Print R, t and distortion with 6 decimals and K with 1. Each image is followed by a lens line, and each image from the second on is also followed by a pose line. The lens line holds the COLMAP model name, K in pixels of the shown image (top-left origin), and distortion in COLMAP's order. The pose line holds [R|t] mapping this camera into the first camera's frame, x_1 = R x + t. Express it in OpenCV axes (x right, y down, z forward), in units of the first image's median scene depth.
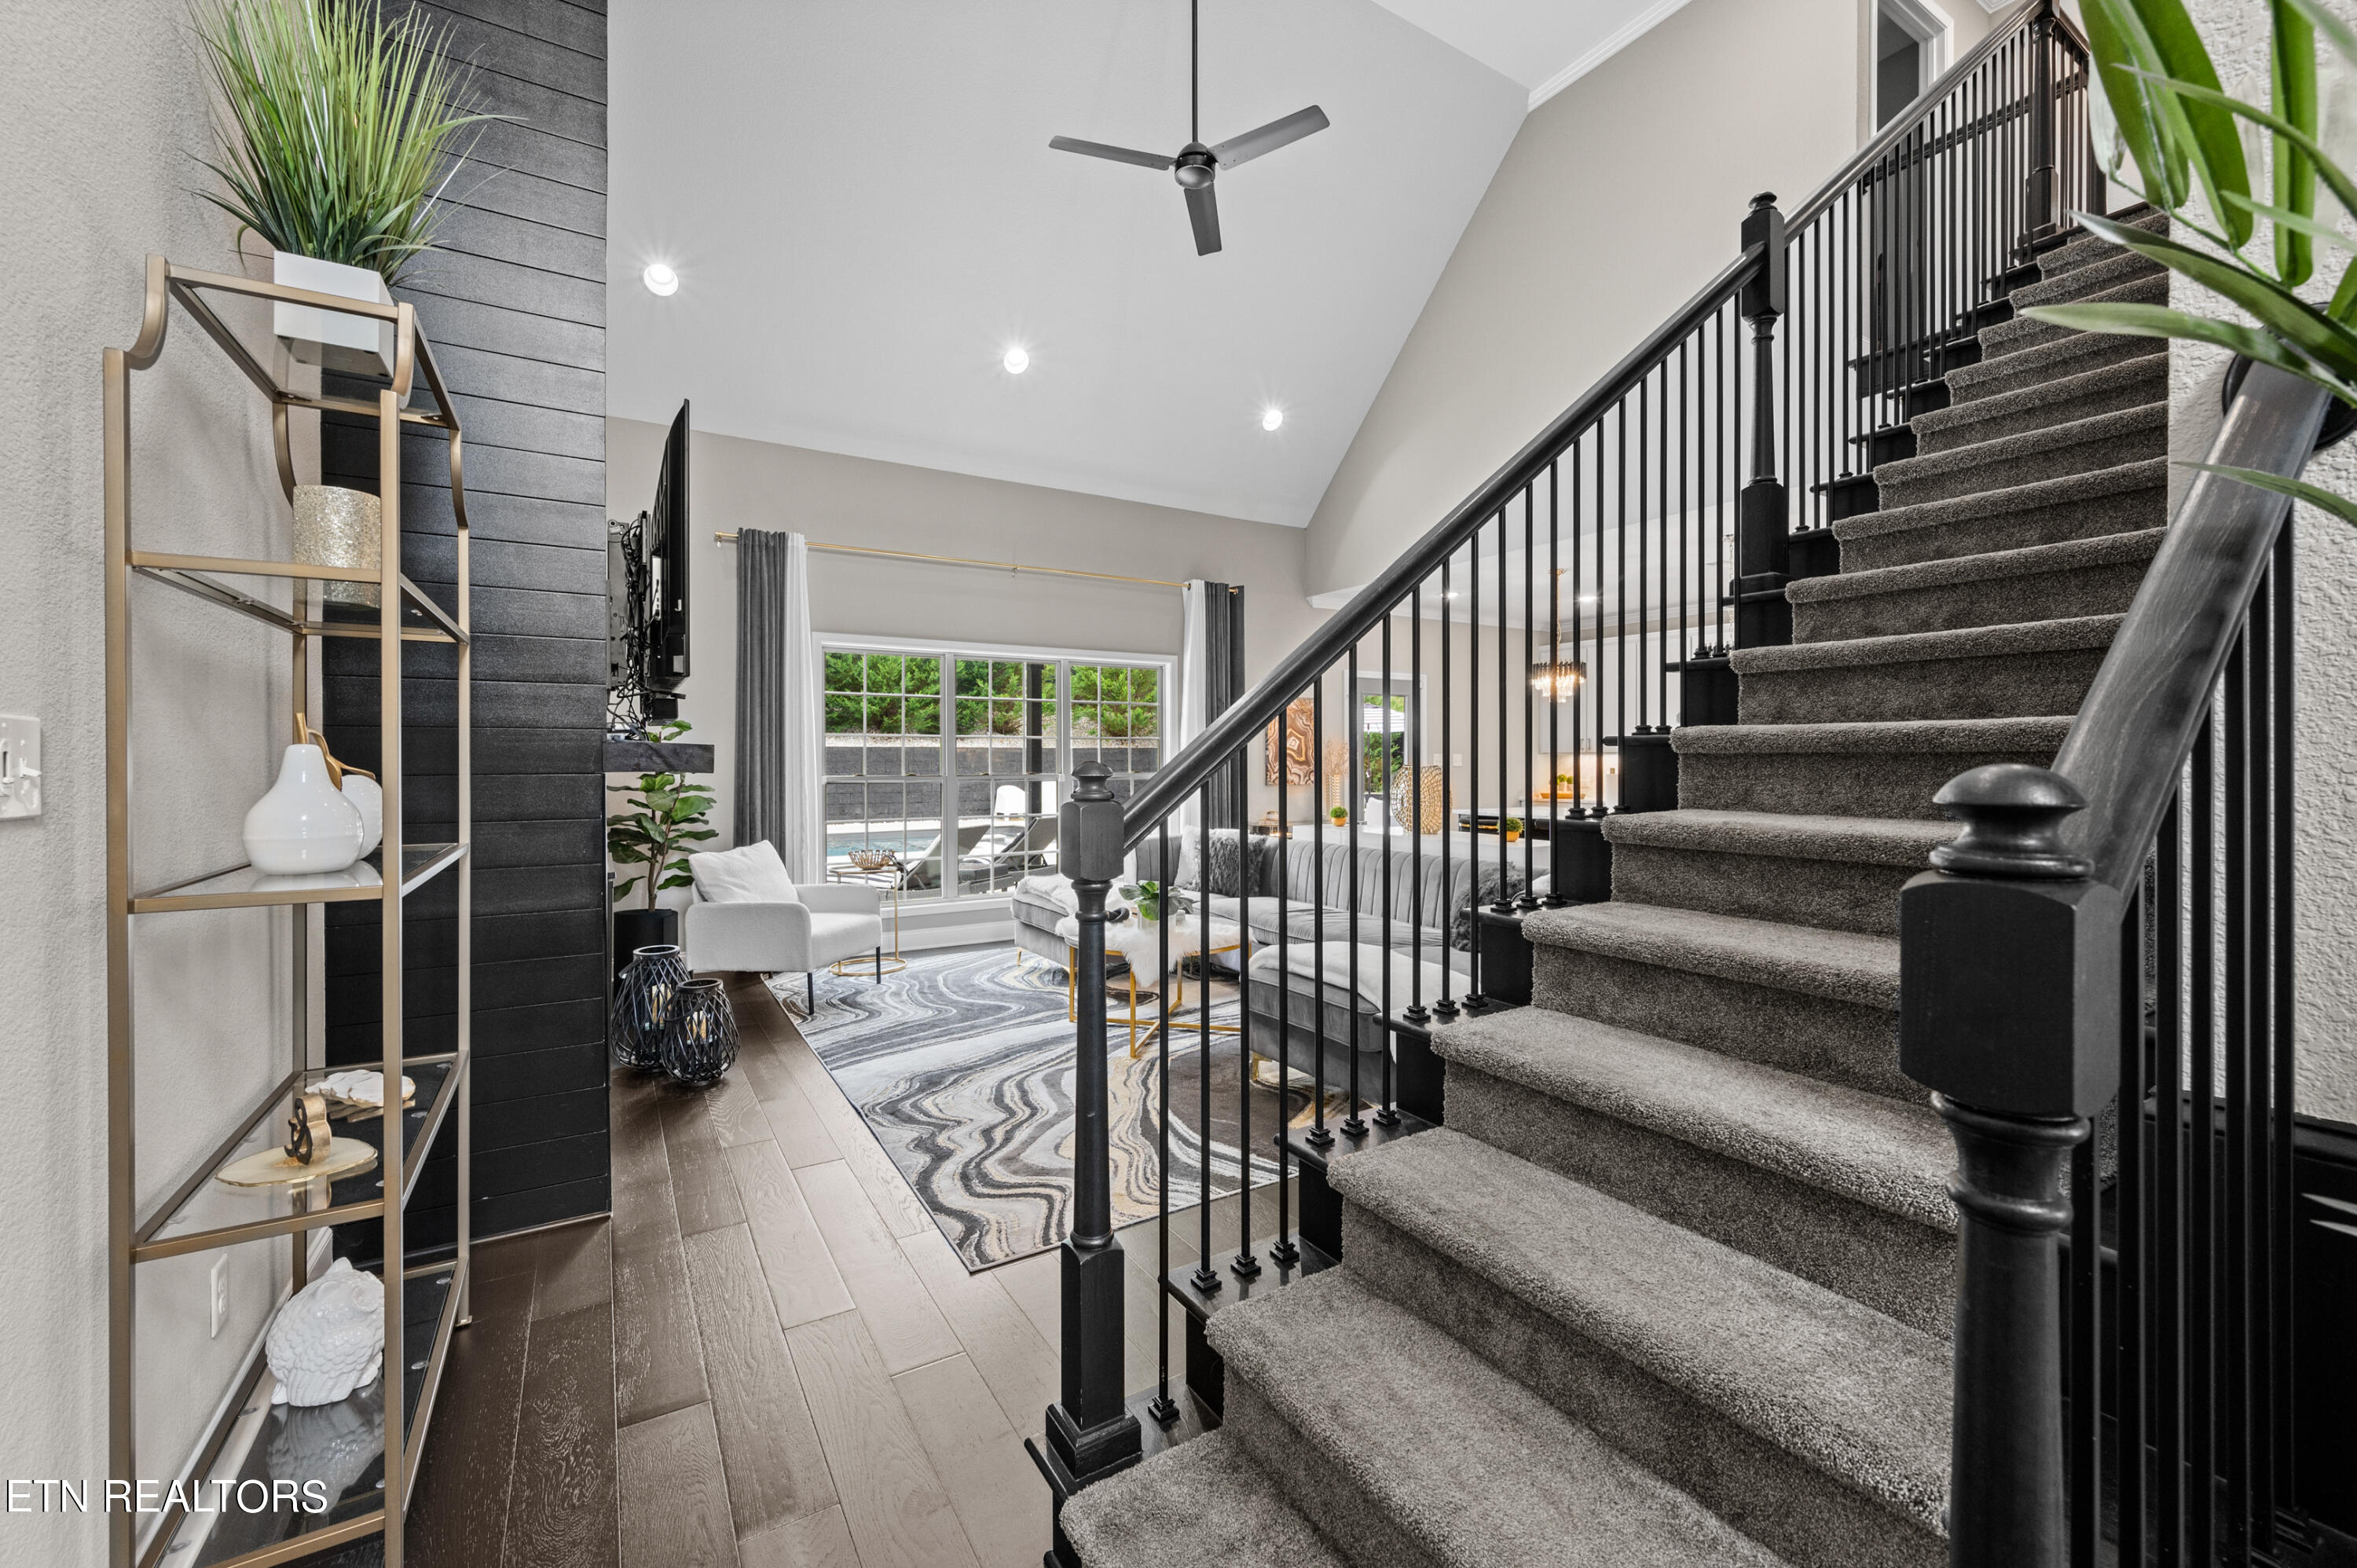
lens RADIAL K [[963.7, 0, 1174.9], [0, 963.7, 745.9], [0, 0, 1]] dist [-0.000812, -0.000097]
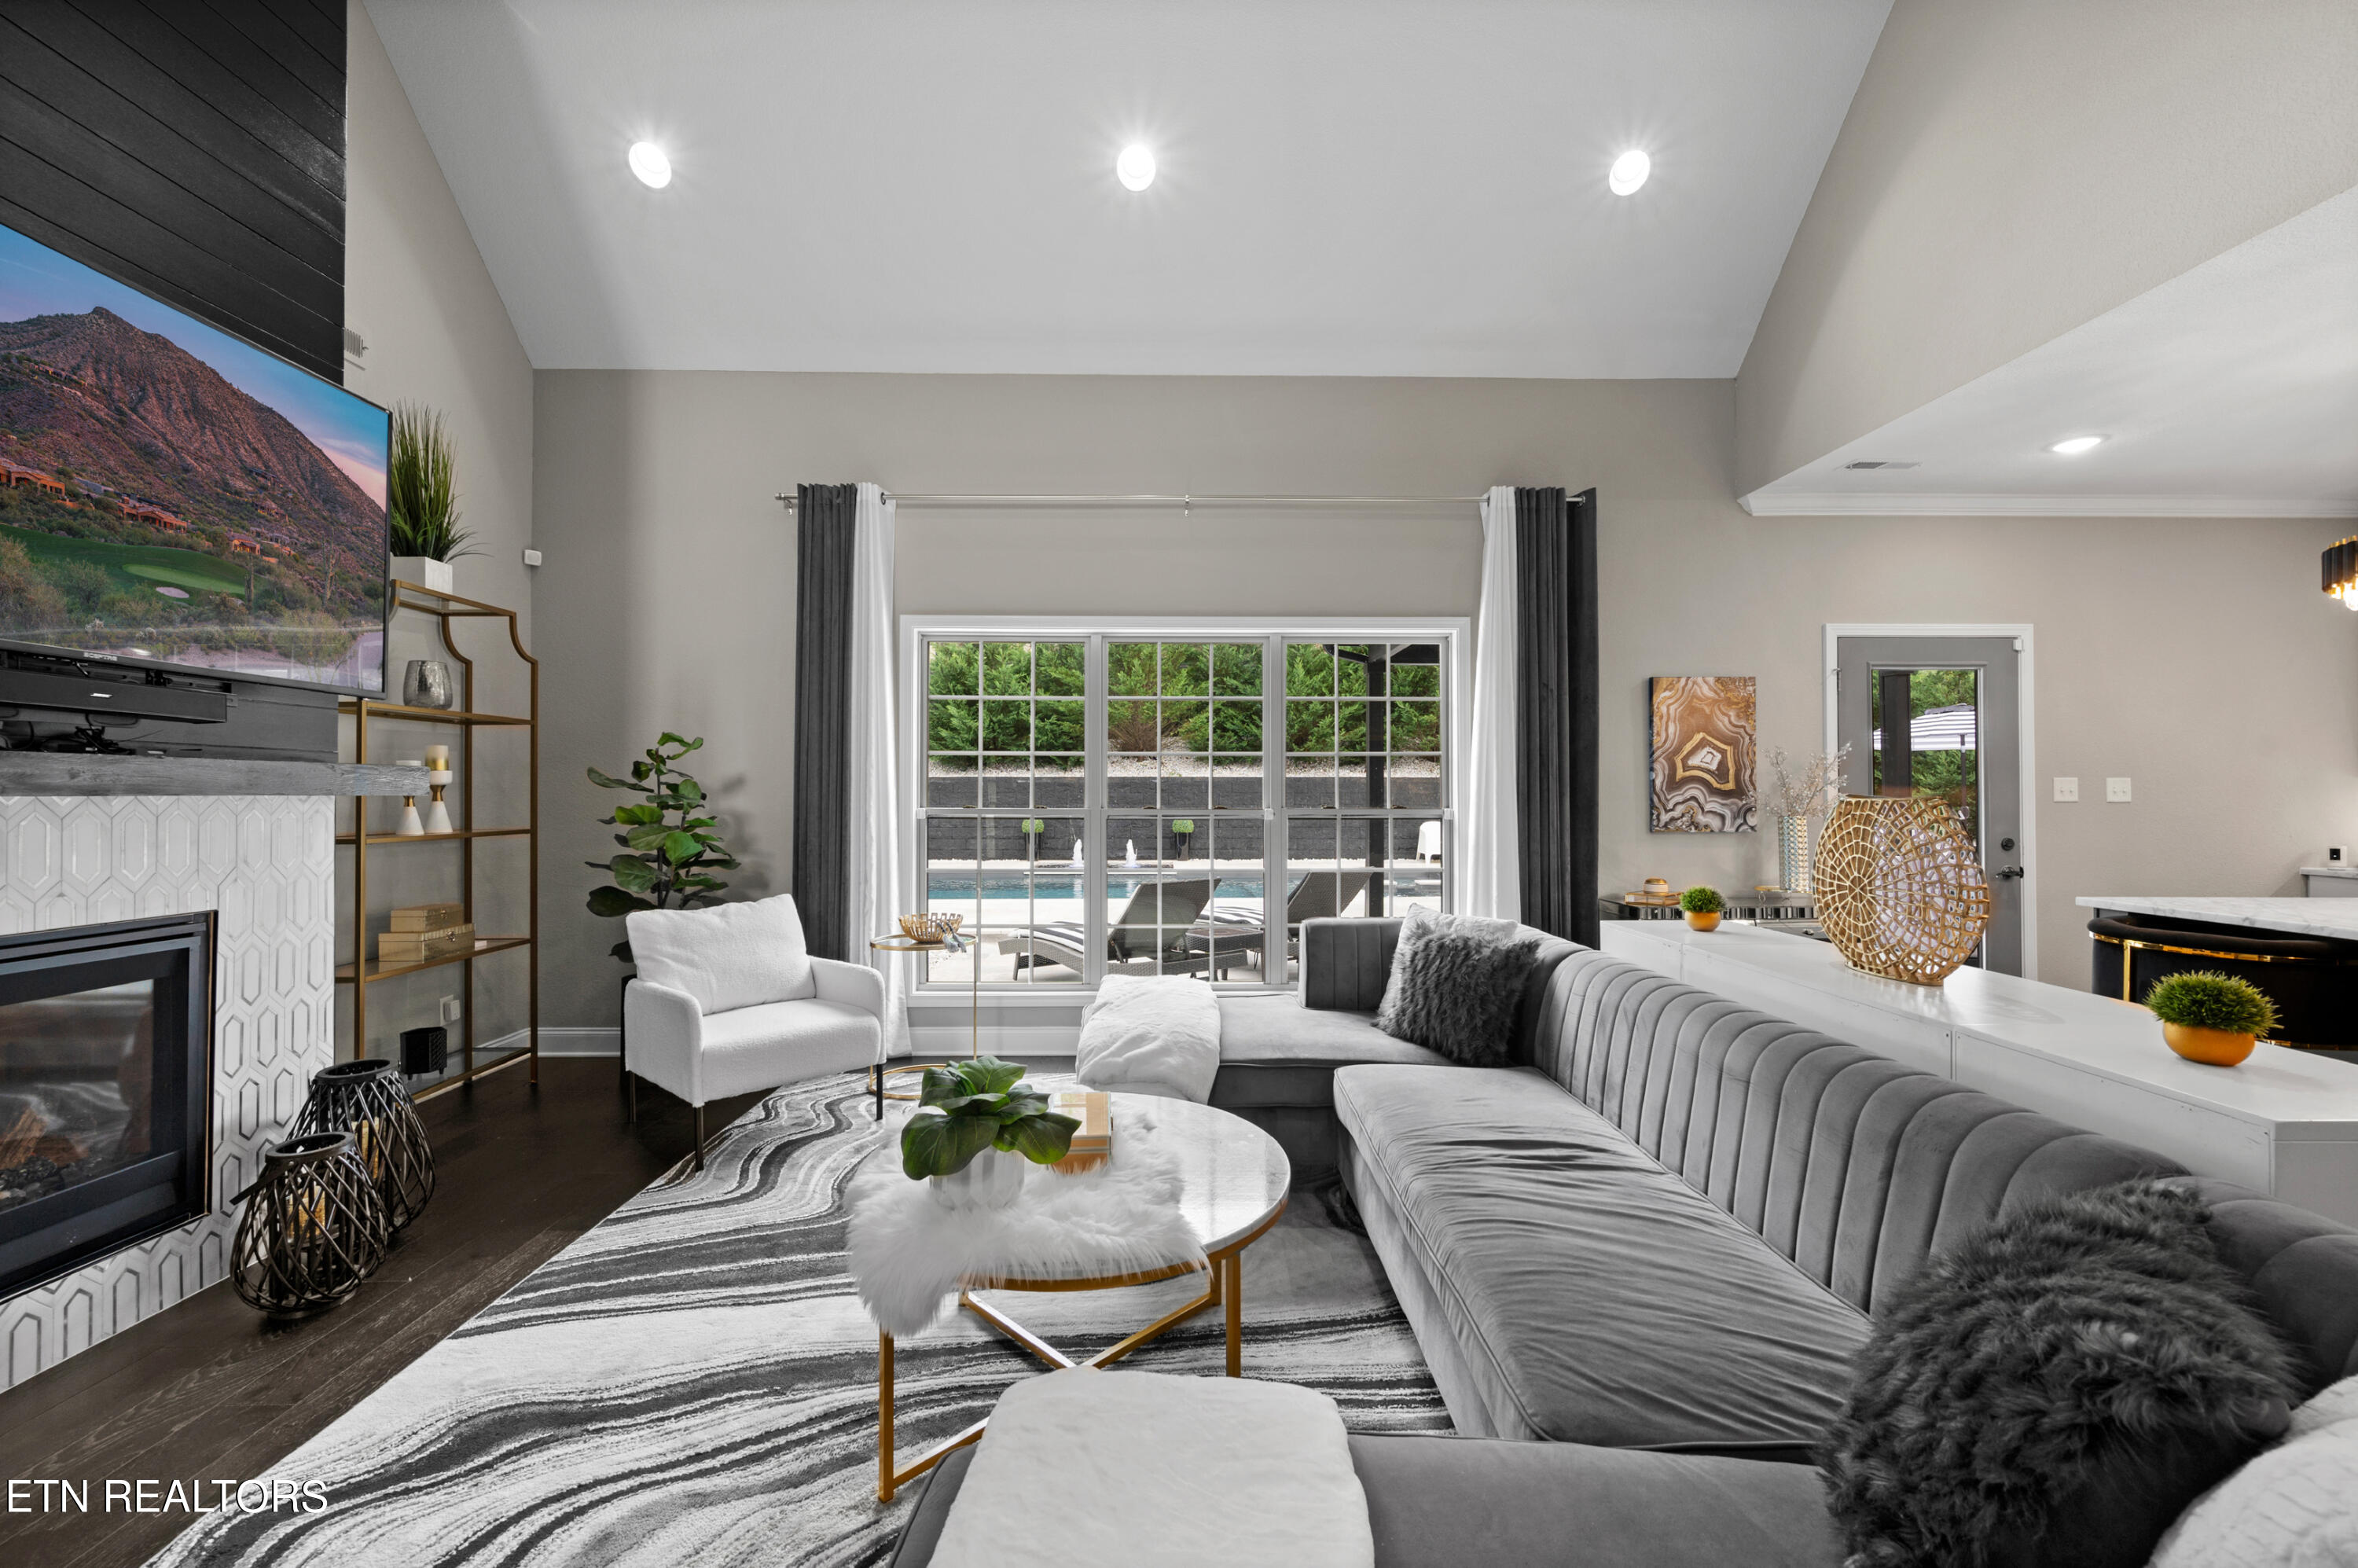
lens RADIAL K [[941.1, 0, 1182.5], [0, 941.1, 776.5], [0, 0, 1]] dist [-0.002216, -0.000383]
pose [[0.859453, -0.006384, -0.511175, 0.214324], [0.004731, 0.999979, -0.004534, 0.013304], [0.511193, 0.001478, 0.859465, 0.565510]]
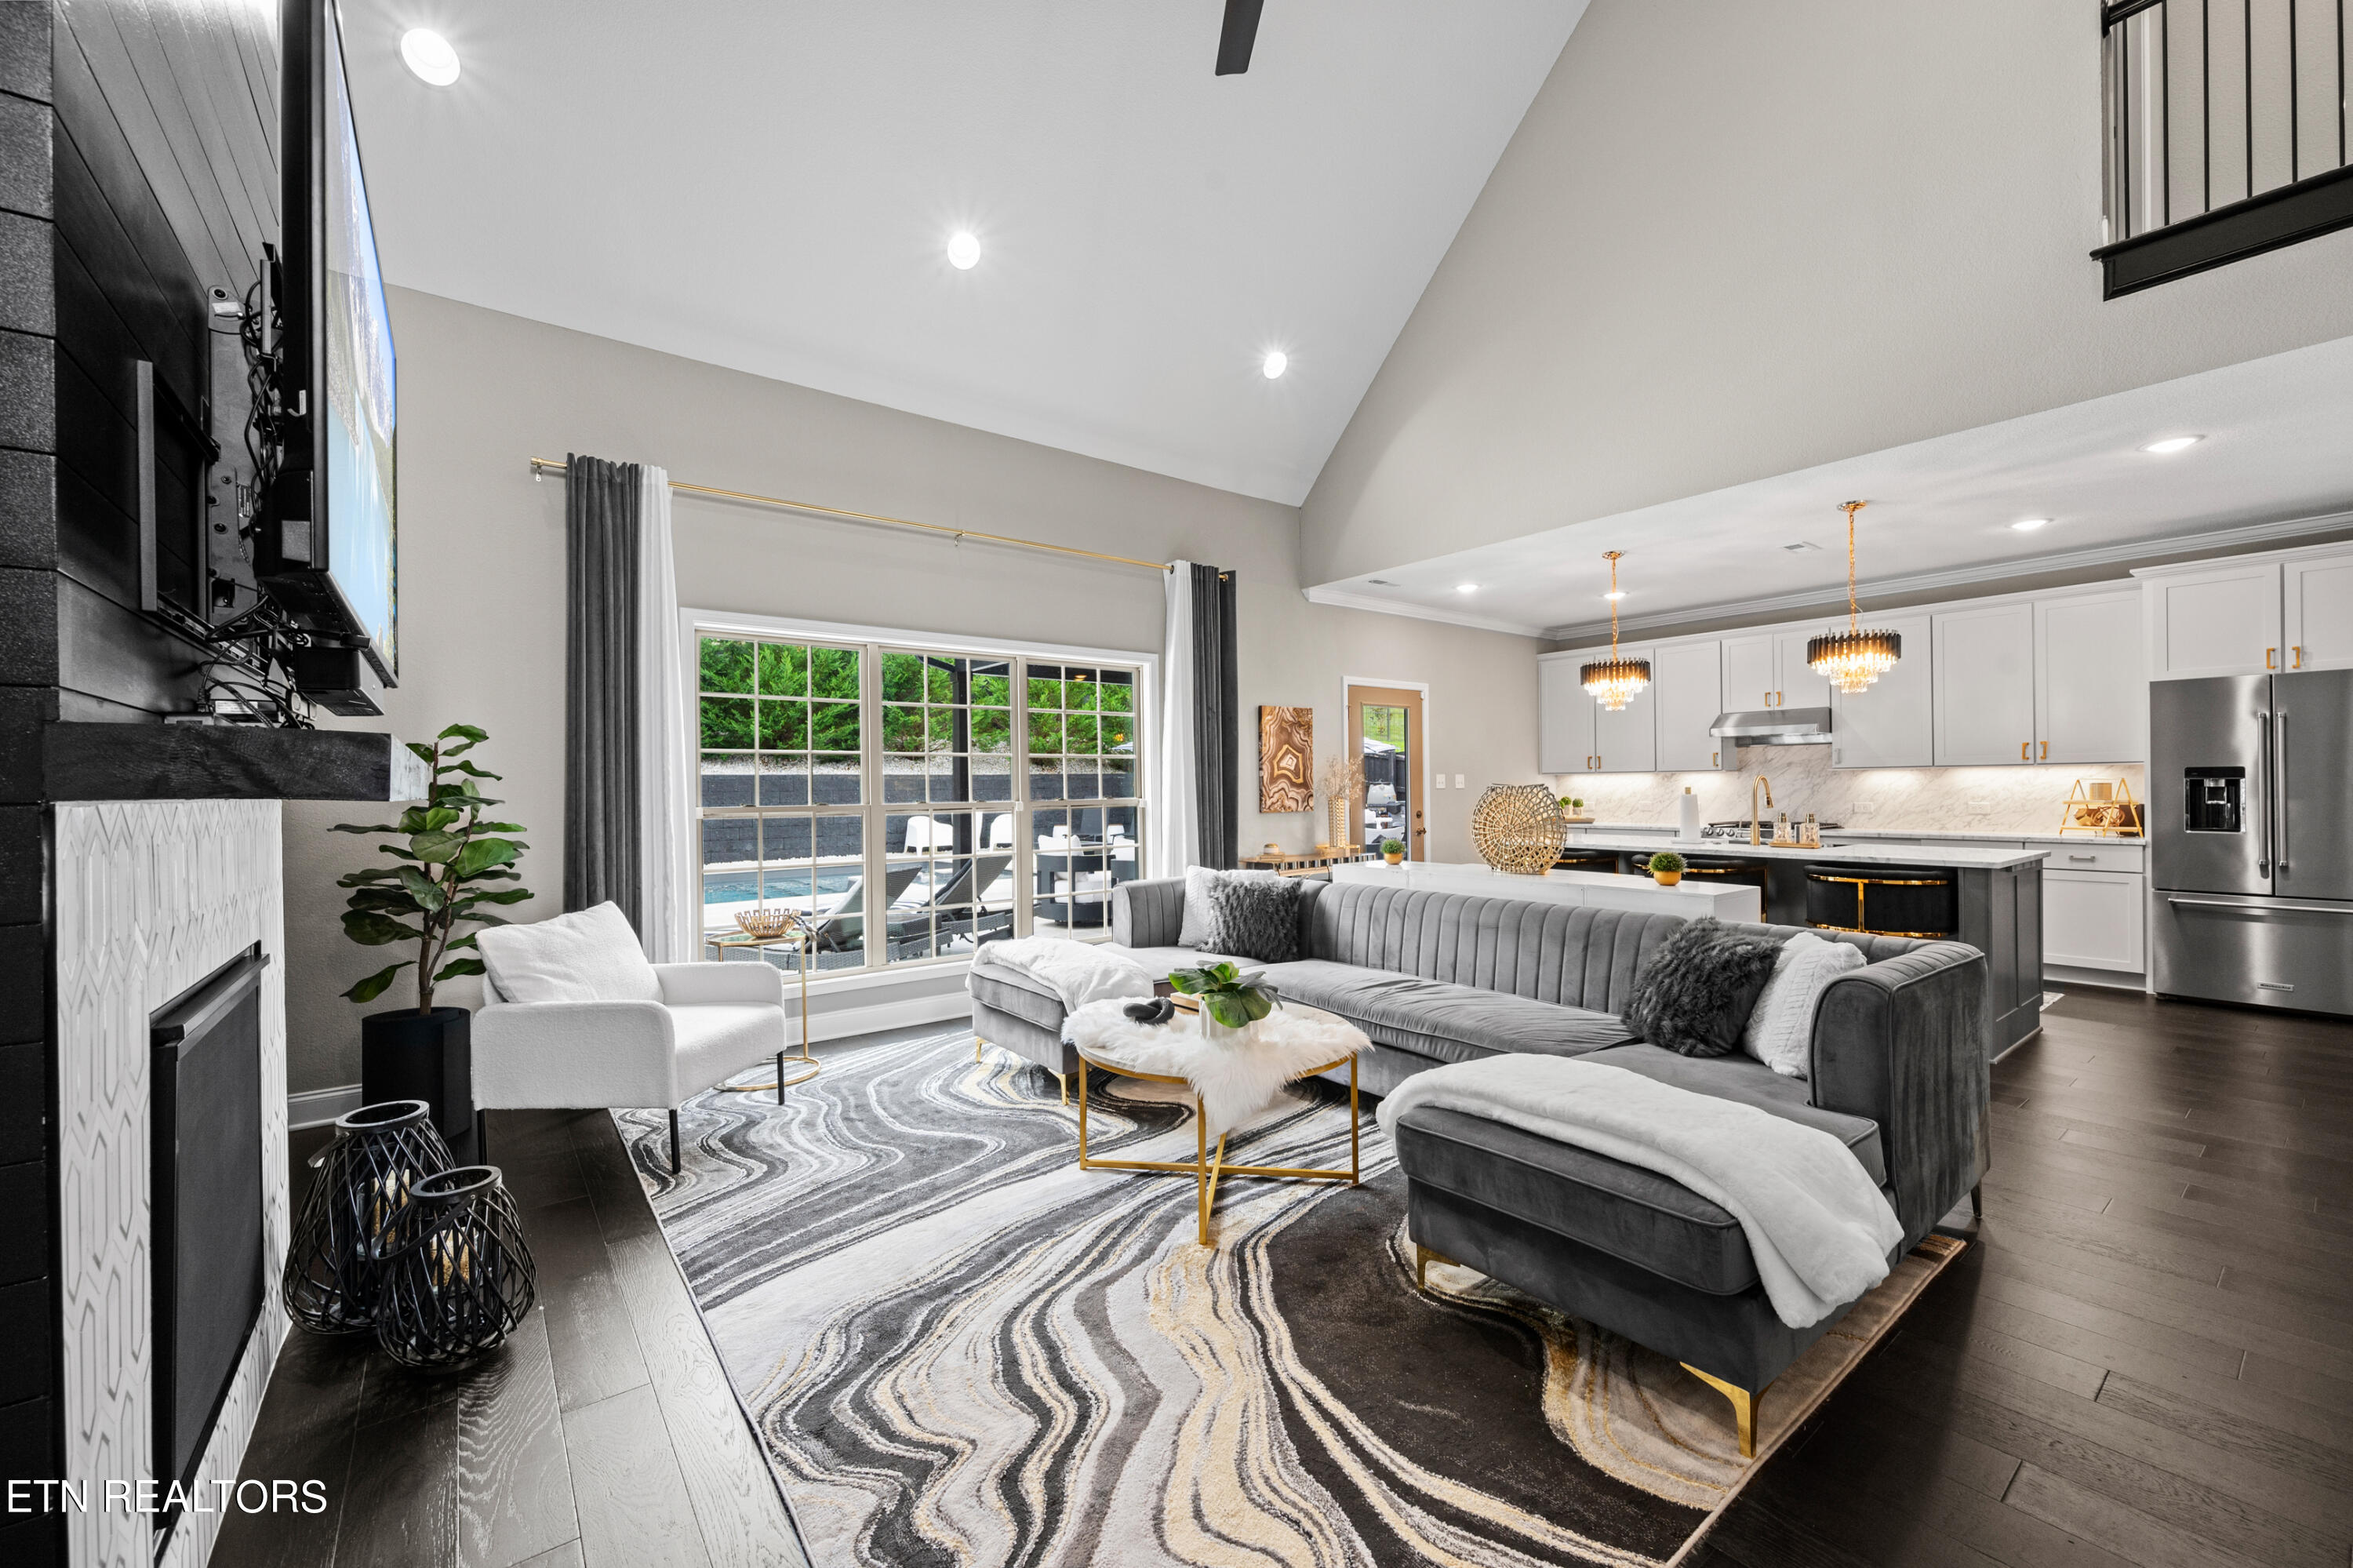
lens RADIAL K [[939.1, 0, 1180.0], [0, 939.1, 776.6], [0, 0, 1]] dist [-0.002216, -0.000383]
pose [[0.993568, -0.007387, 0.112998, -0.099389], [0.007131, 0.999971, 0.002673, 0.010451], [-0.113014, -0.001850, 0.993592, 0.304240]]
